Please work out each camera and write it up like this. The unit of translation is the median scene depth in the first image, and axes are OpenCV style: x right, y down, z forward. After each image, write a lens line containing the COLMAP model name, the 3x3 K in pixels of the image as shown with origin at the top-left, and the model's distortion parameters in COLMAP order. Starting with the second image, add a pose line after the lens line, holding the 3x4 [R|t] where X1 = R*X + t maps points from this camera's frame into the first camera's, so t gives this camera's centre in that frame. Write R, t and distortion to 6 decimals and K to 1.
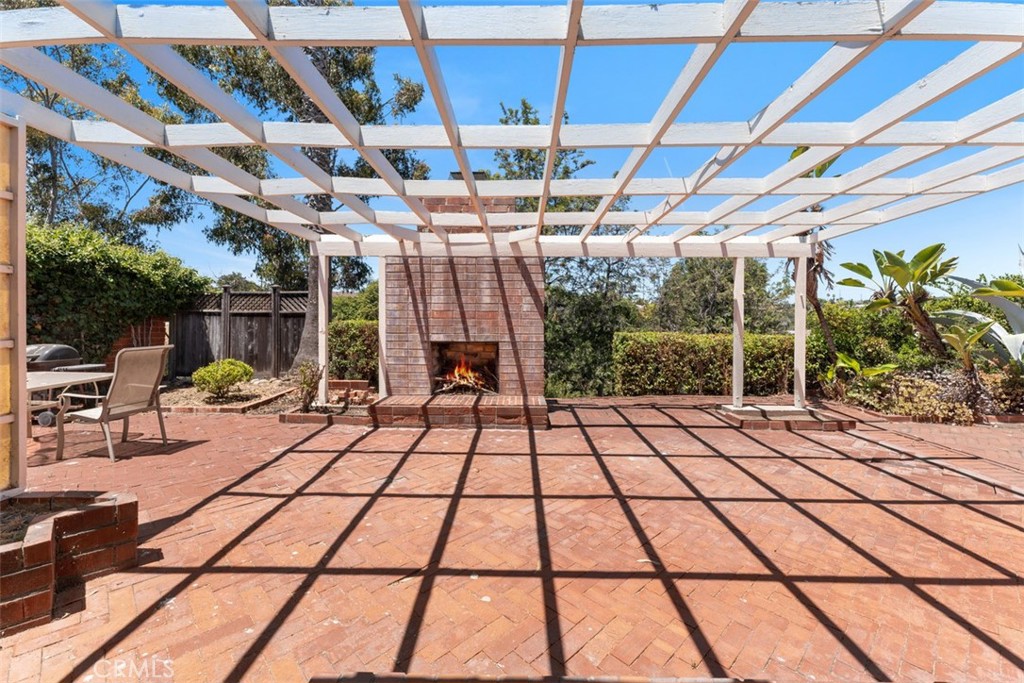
lens RADIAL K [[433.2, 0, 517.1], [0, 433.2, 321.5], [0, 0, 1]] dist [-0.010717, 0.000693]
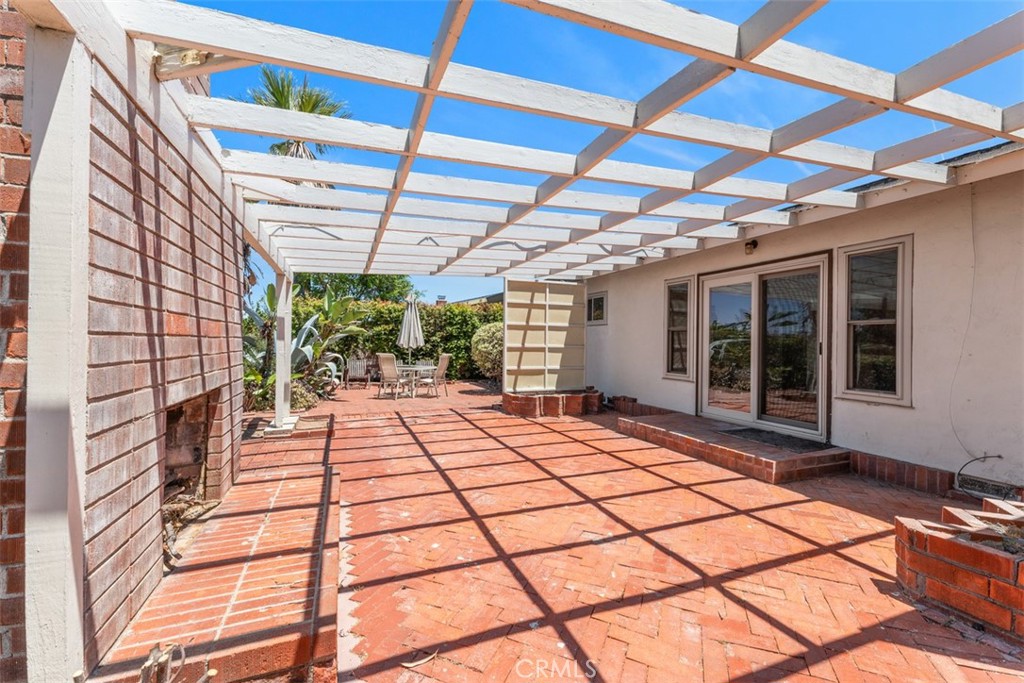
lens RADIAL K [[433.2, 0, 508.0], [0, 433.2, 342.0], [0, 0, 1]] dist [-0.010717, 0.000693]
pose [[-0.378413, -0.010286, 0.925580, -1.366210], [-0.001866, 0.999945, 0.010350, -0.000514], [-0.925635, 0.002189, -0.378412, 2.072059]]
